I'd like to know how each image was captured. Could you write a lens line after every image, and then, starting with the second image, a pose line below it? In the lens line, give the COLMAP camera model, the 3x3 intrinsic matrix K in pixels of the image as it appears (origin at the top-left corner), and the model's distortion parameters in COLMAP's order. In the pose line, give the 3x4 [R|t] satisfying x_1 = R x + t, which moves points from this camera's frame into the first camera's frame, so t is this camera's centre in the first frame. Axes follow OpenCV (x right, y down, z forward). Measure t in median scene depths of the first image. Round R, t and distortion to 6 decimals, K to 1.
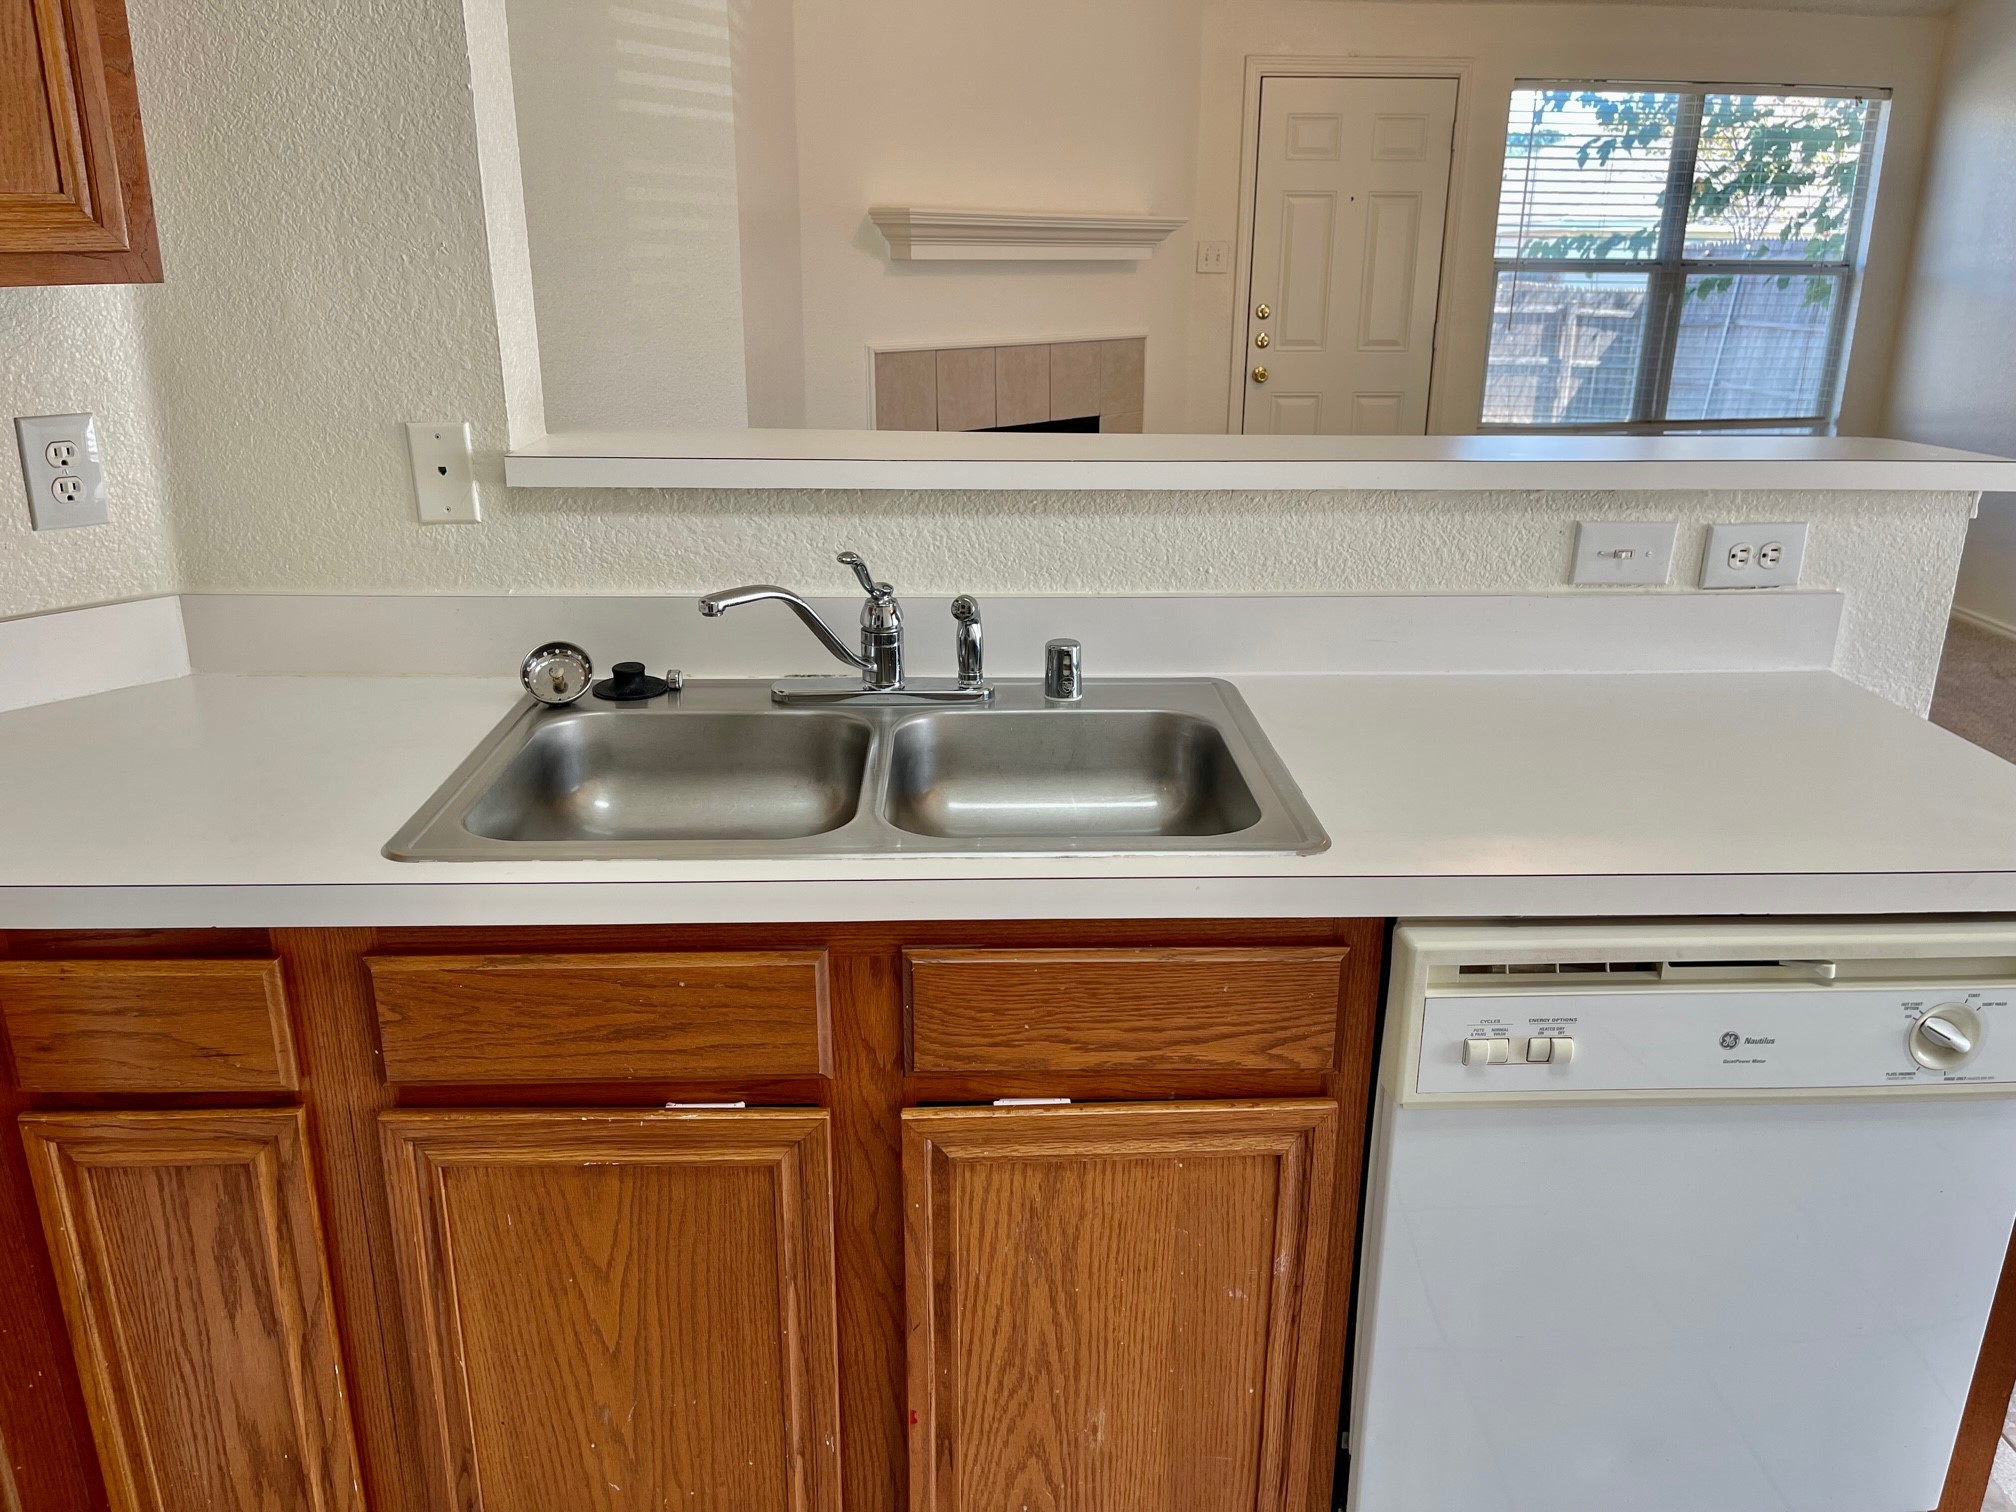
lens RADIAL K [[1540.9, 0, 1009.3], [0, 1540.9, 752.5], [0, 0, 1]] dist [0.011490, -0.000553]
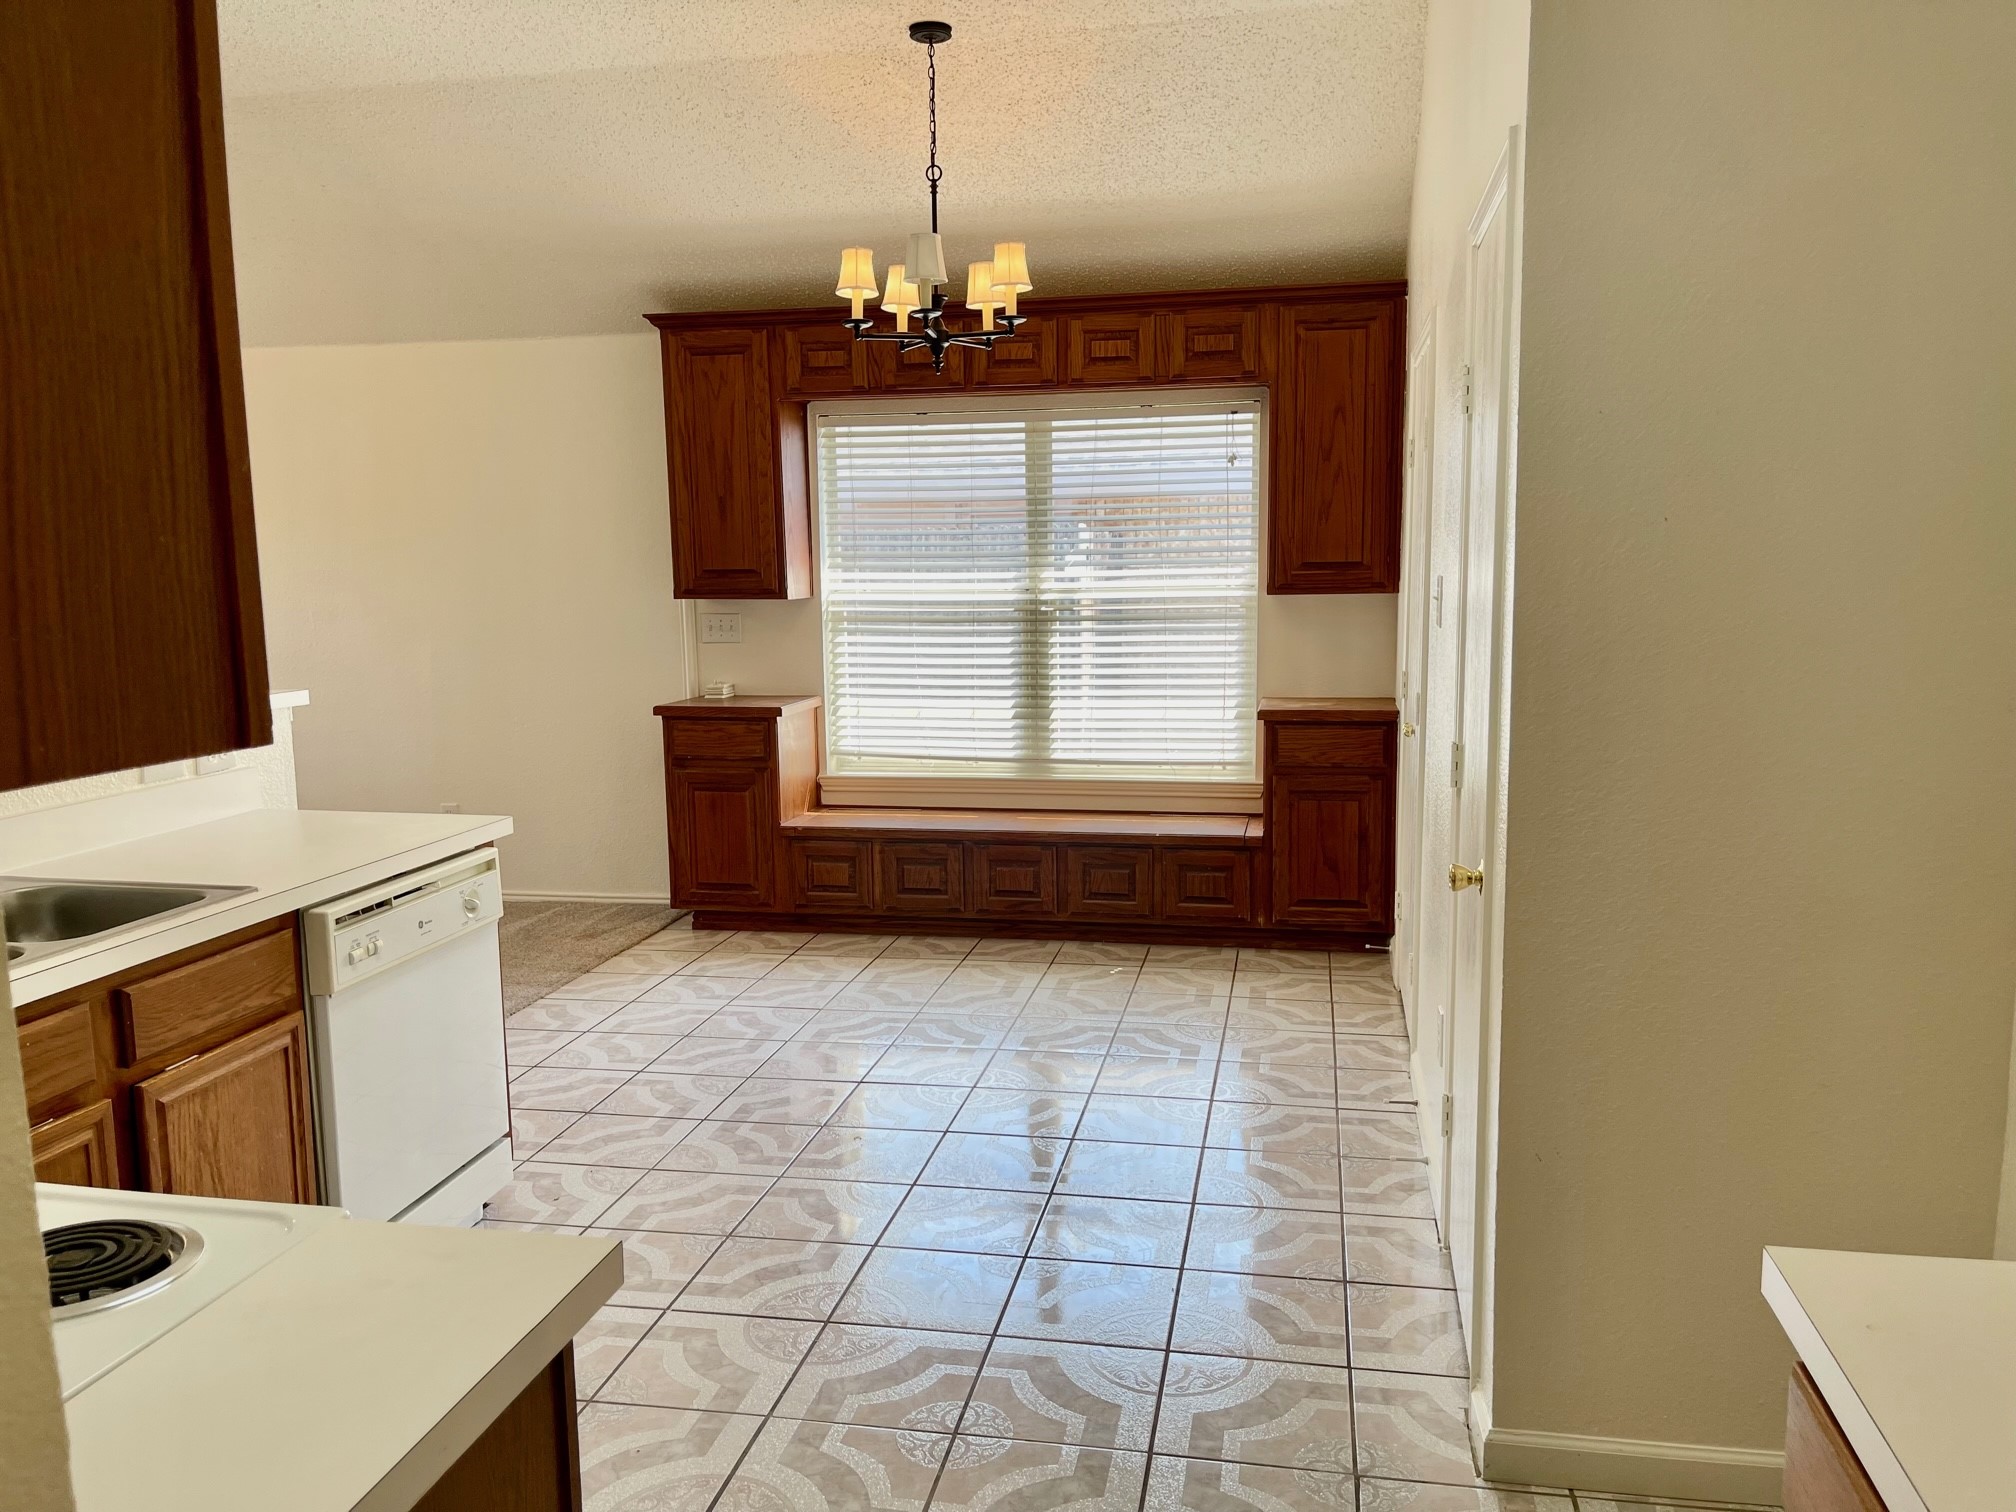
lens RADIAL K [[1540.9, 0, 1009.6], [0, 1540.9, 758.2], [0, 0, 1]] dist [0.011490, -0.000553]
pose [[0.226473, -0.132964, 0.964899, -1.458763], [0.314960, 0.947414, 0.056630, 0.094485], [-0.921689, 0.291080, 0.256442, -0.445657]]
